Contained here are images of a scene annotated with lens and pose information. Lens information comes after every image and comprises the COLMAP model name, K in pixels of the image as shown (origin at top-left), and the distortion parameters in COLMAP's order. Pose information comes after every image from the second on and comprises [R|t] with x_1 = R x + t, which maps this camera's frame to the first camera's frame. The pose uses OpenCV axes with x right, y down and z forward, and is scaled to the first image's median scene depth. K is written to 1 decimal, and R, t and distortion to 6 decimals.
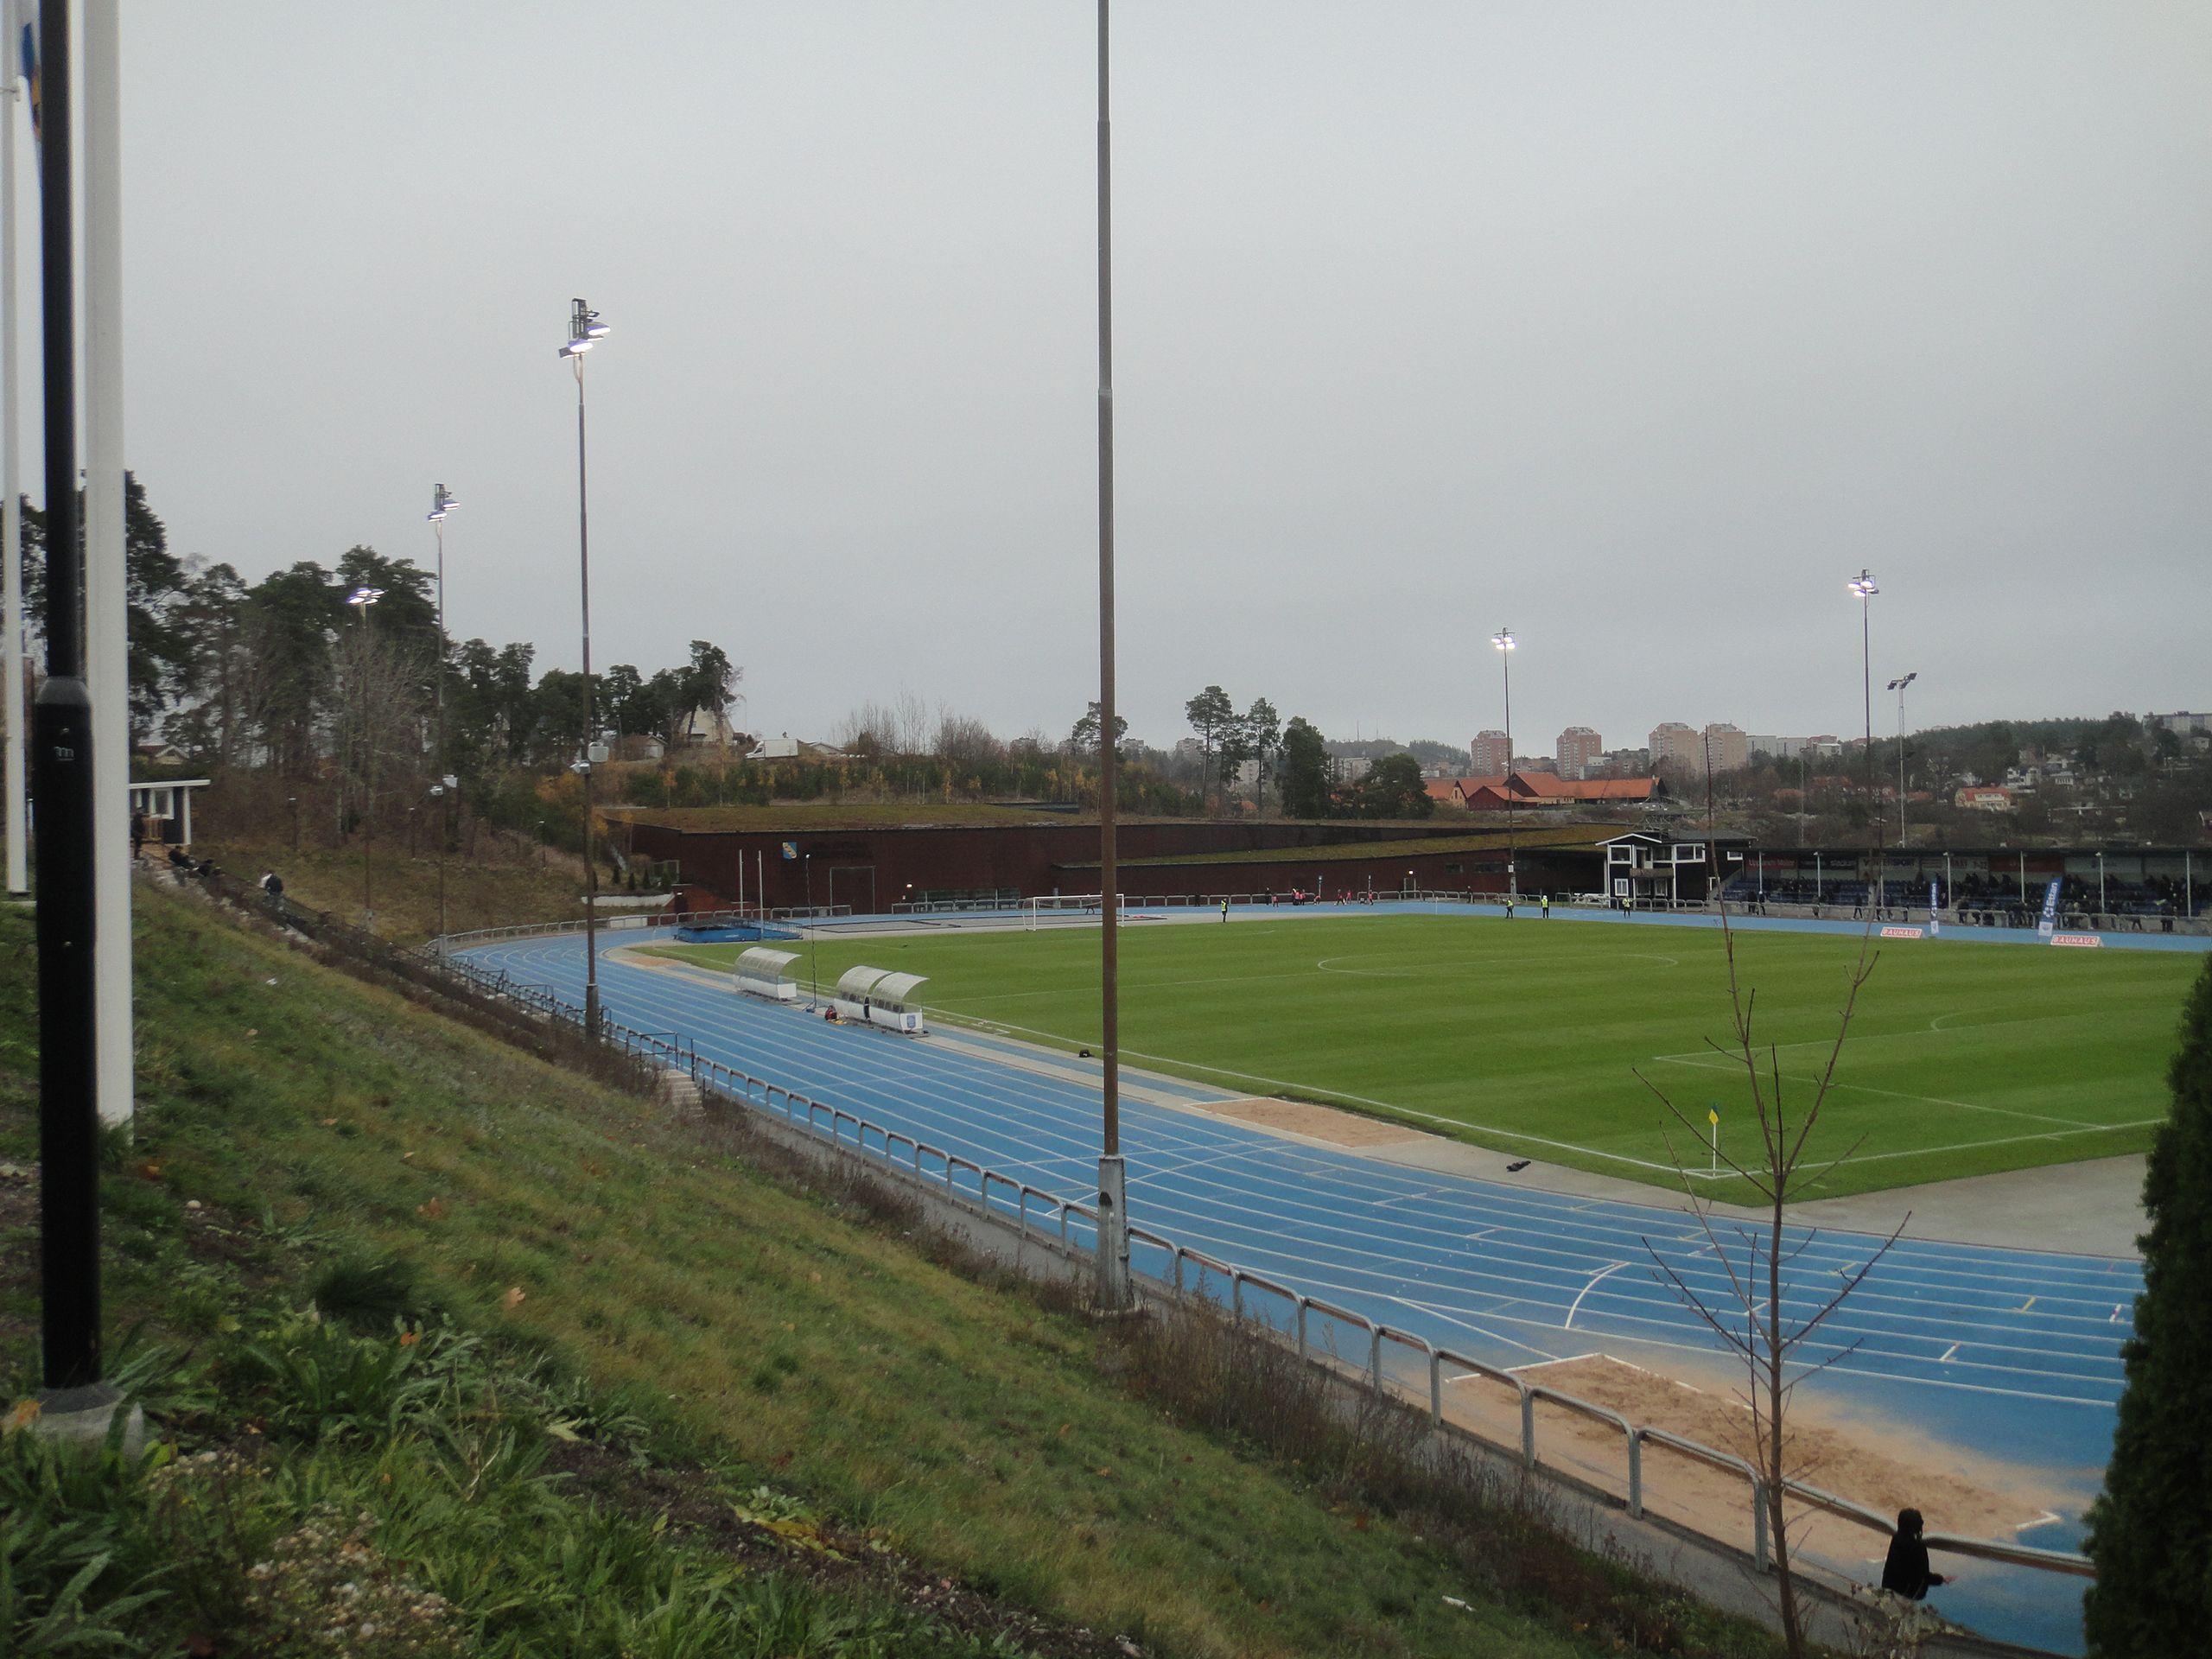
lens RADIAL K [[2035.3, 0, 1122.9], [0, 2035.3, 837.4], [0, 0, 1]] dist [-0.017356, -0.001694]
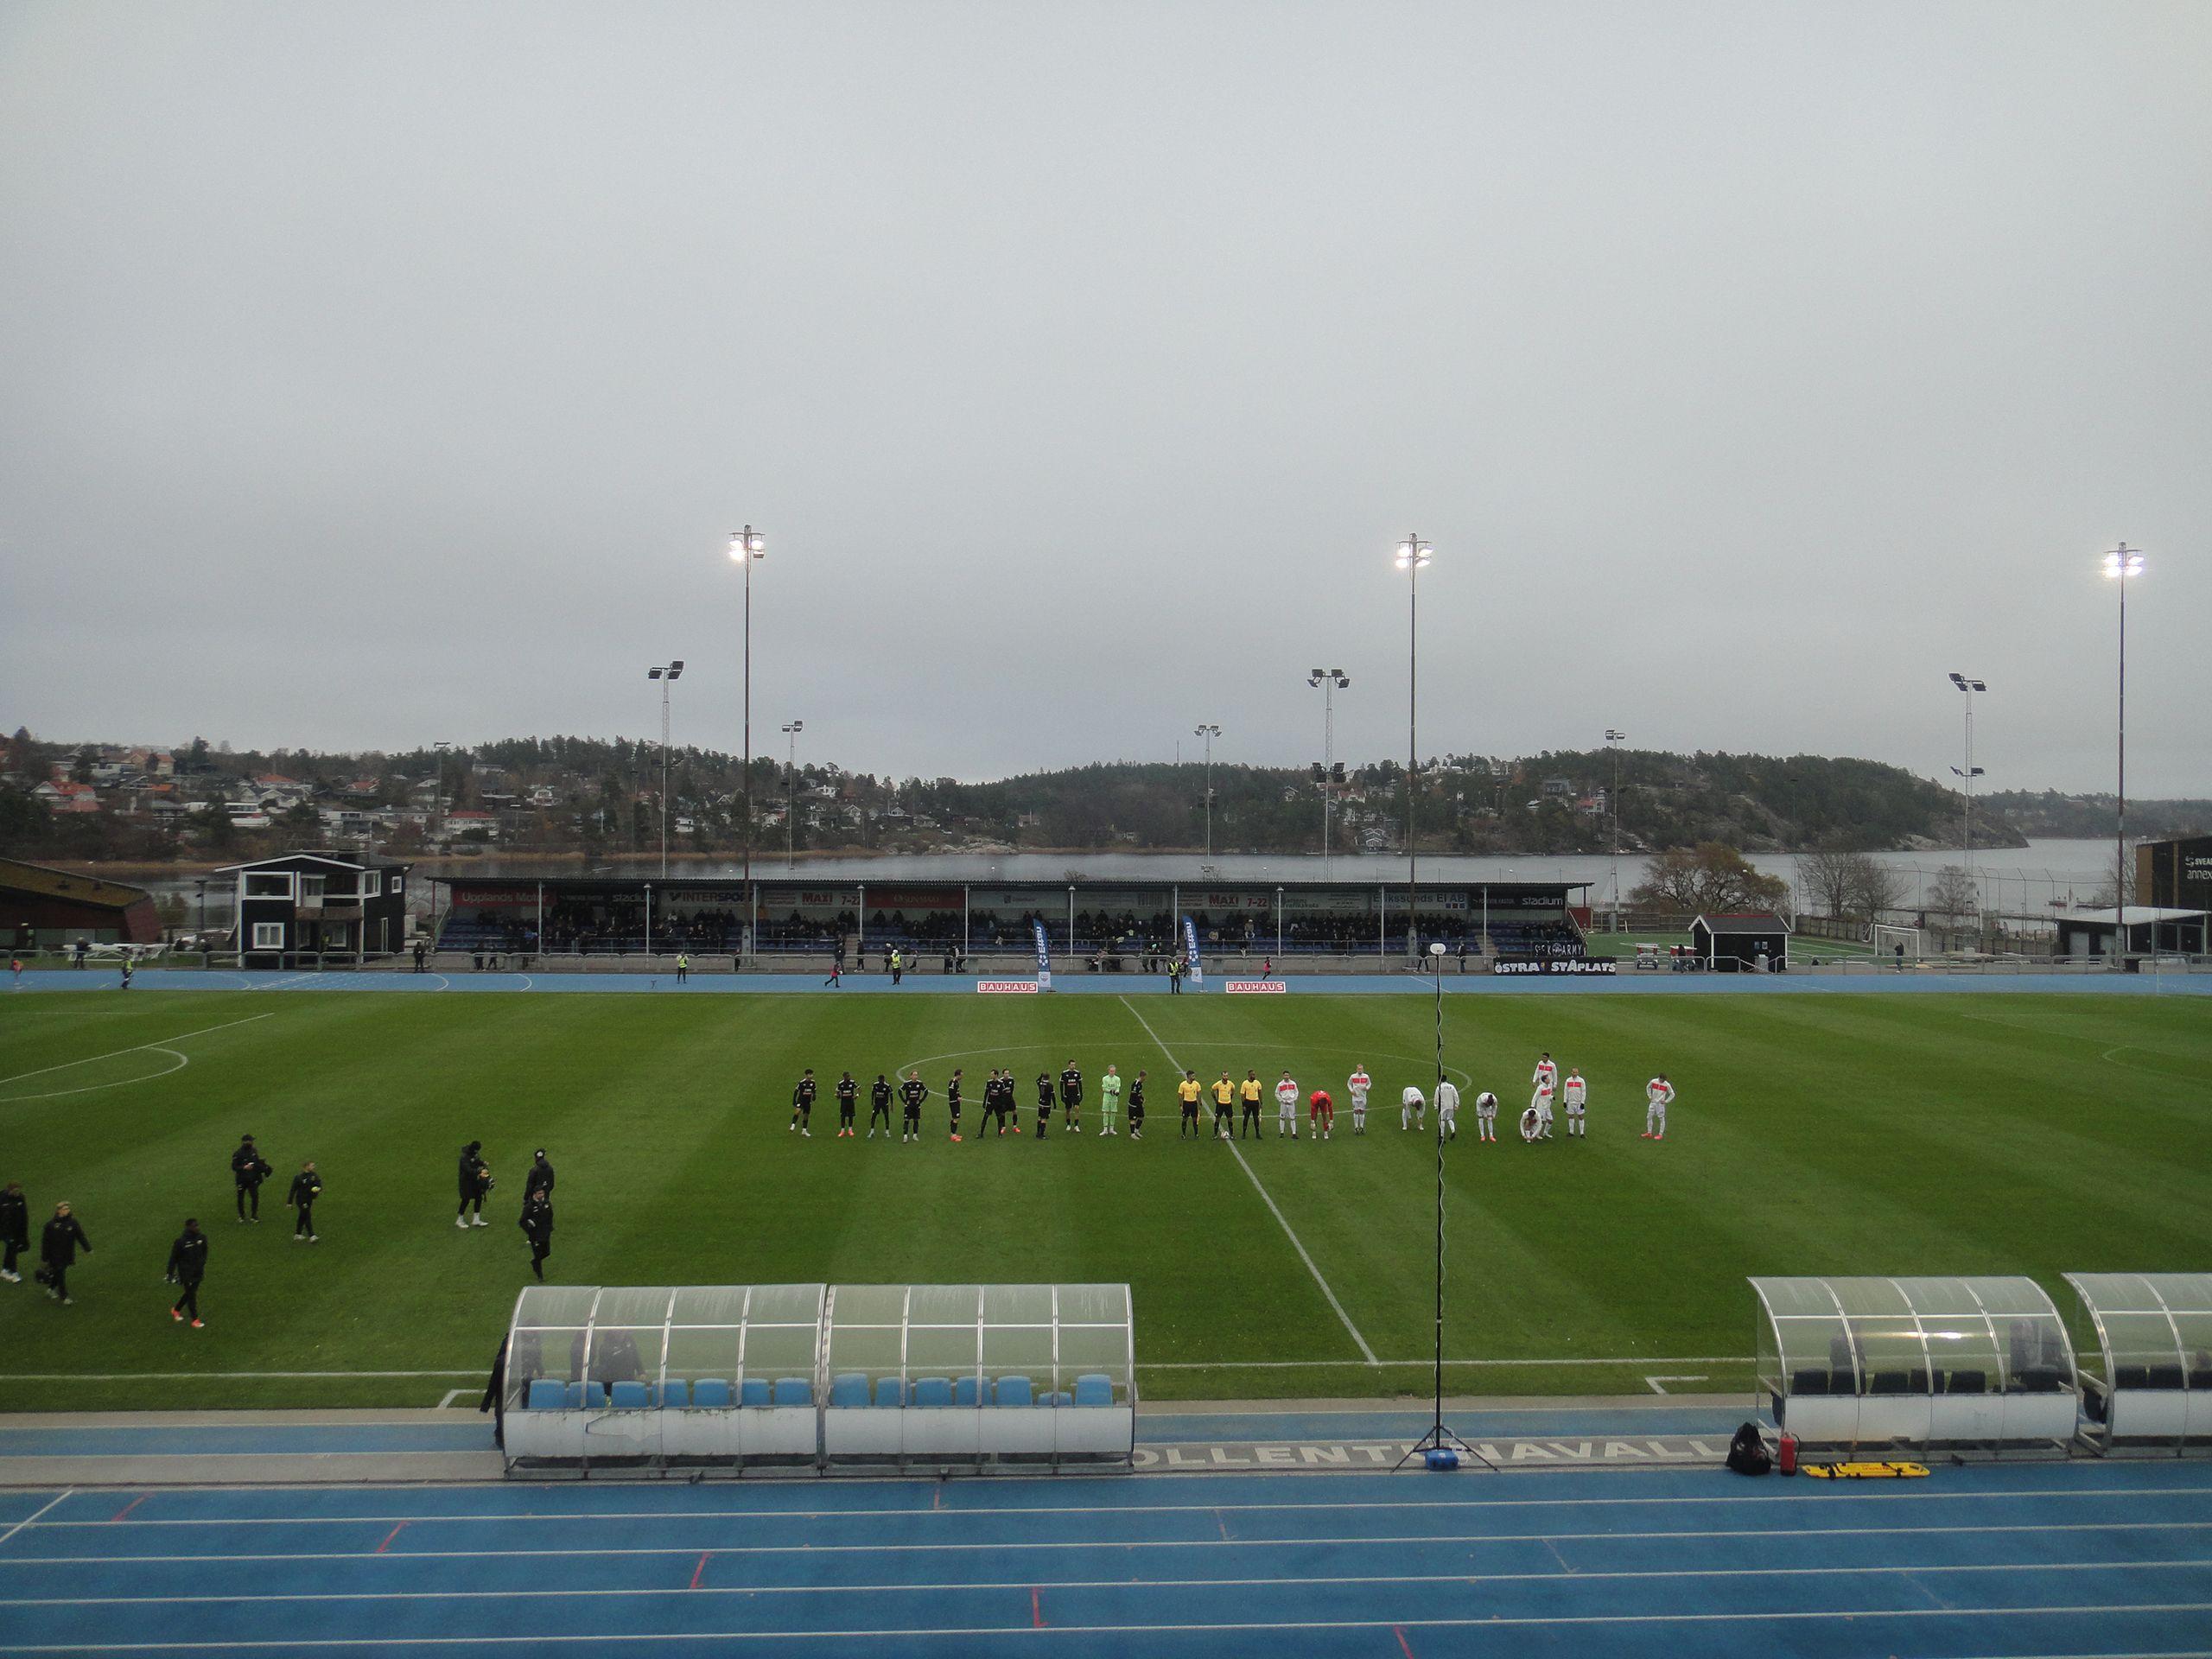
lens RADIAL K [[1944.8, 0, 1107.4], [0, 1944.8, 828.2], [0, 0, 1]] dist [0.006781, 0.004475]
pose [[0.360269, 0.027593, 0.932440, -0.175632], [-0.014504, 0.999607, -0.023977, 0.000735], [-0.932736, -0.004886, 0.360527, 0.361369]]
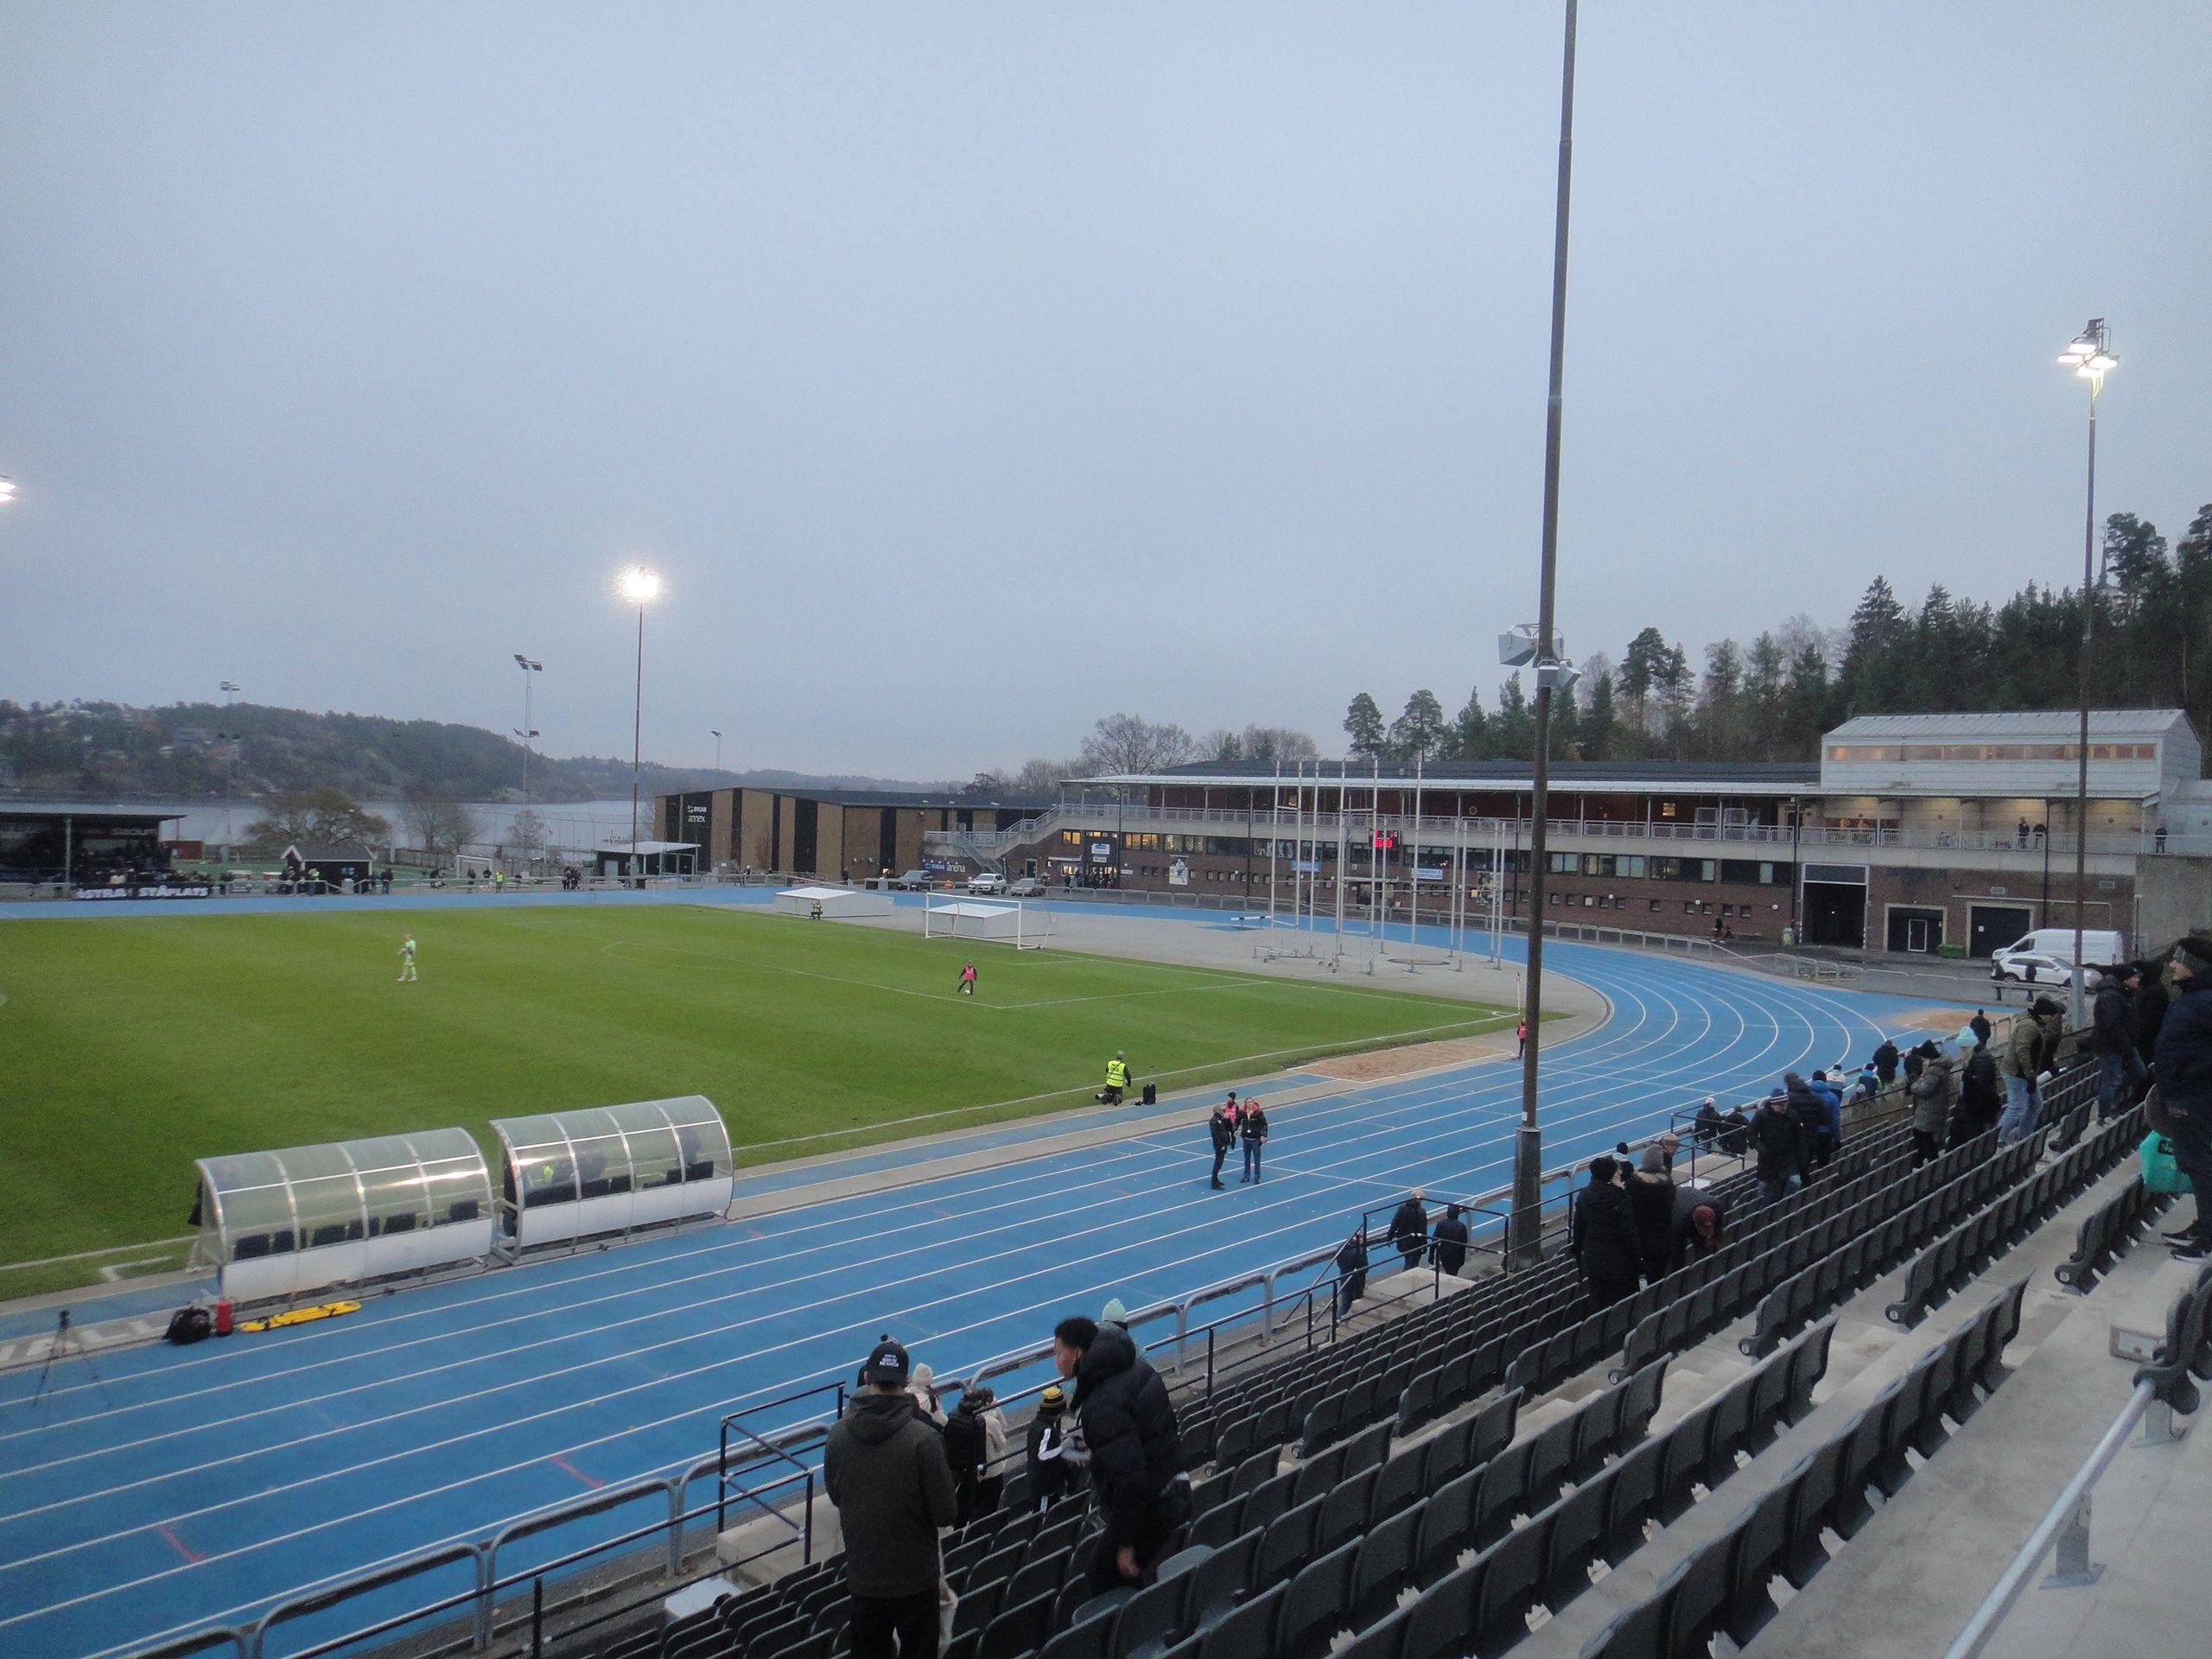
lens RADIAL K [[1540.3, 0, 1107.1], [0, 1540.3, 833.6], [0, 0, 1]] dist [0.005422, 0.001485]
pose [[-0.381831, -0.003254, 0.924226, -0.166728], [-0.025700, 0.999644, -0.007098, 0.002433], [-0.923875, -0.026463, -0.381779, 0.351708]]
